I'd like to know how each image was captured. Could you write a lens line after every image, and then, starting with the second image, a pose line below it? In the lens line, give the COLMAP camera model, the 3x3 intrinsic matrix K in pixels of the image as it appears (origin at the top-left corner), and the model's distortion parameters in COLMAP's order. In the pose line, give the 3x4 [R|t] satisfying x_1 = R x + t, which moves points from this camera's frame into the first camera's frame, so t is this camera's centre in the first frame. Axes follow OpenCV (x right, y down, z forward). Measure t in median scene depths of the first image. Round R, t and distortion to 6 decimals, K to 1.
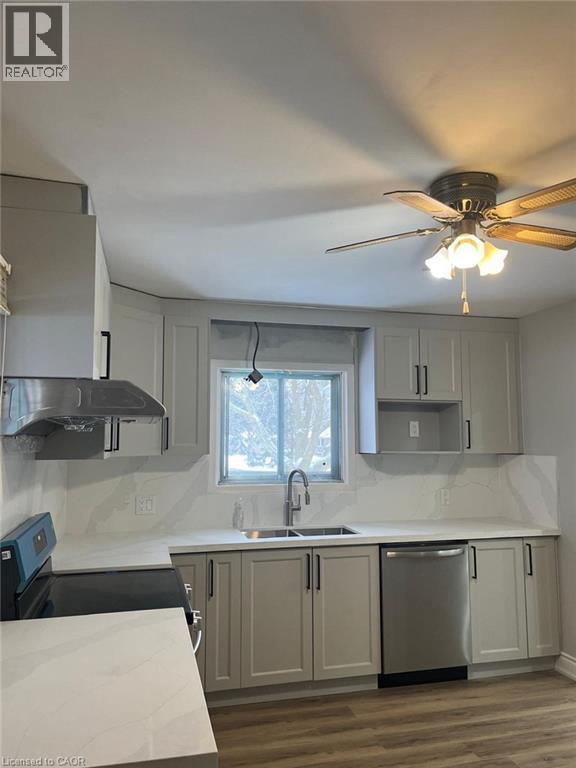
lens RADIAL K [[599.4, 0, 290.6], [0, 599.4, 375.7], [0, 0, 1]] dist [0.089099, -0.086677]
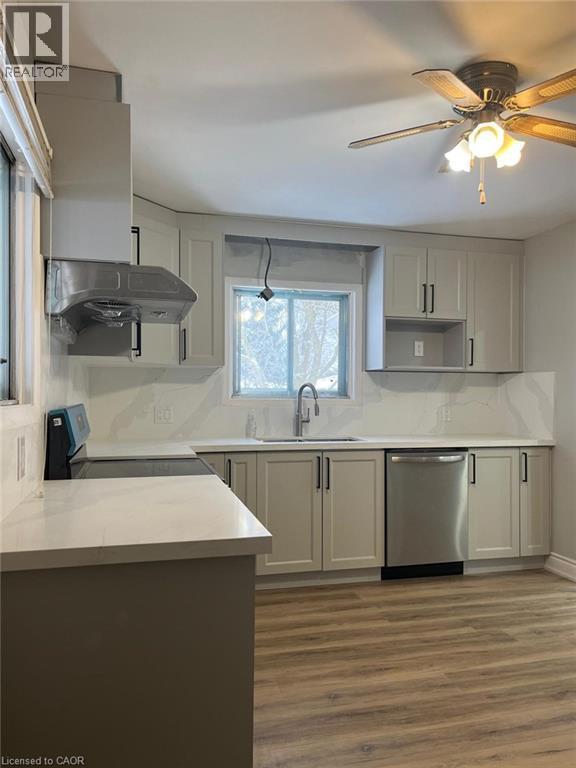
lens RADIAL K [[599.4, 0, 288.2], [0, 599.4, 376.6], [0, 0, 1]] dist [0.089099, -0.086677]
pose [[0.999971, 0.006192, 0.004495, -0.029340], [-0.006539, 0.996642, 0.081619, 0.064495], [-0.003975, -0.081646, 0.996653, -0.045361]]
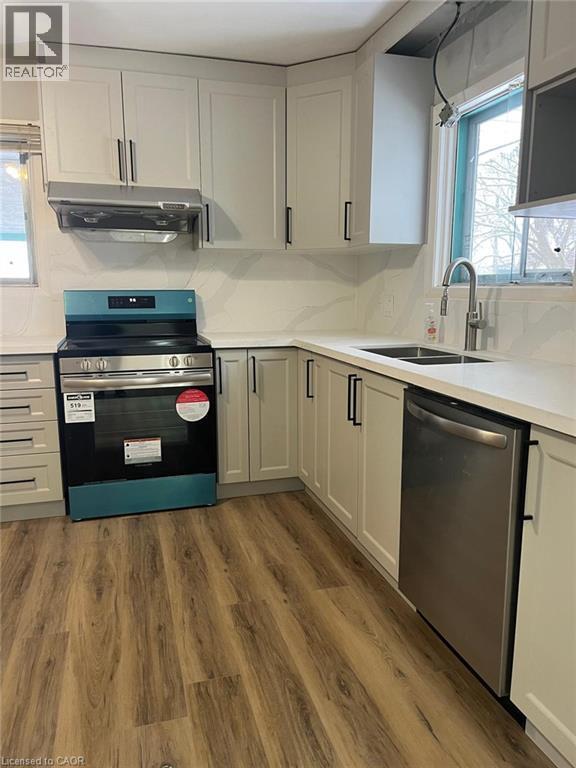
lens RADIAL K [[595.1, 0, 289.6], [0, 595.1, 378.2], [0, 0, 1]] dist [0.036465, -0.027572]
pose [[-0.008115, 0.151652, -0.988401, 0.697099], [0.116414, 0.981855, 0.149692, 0.179076], [0.993168, -0.113849, -0.025622, 0.912418]]
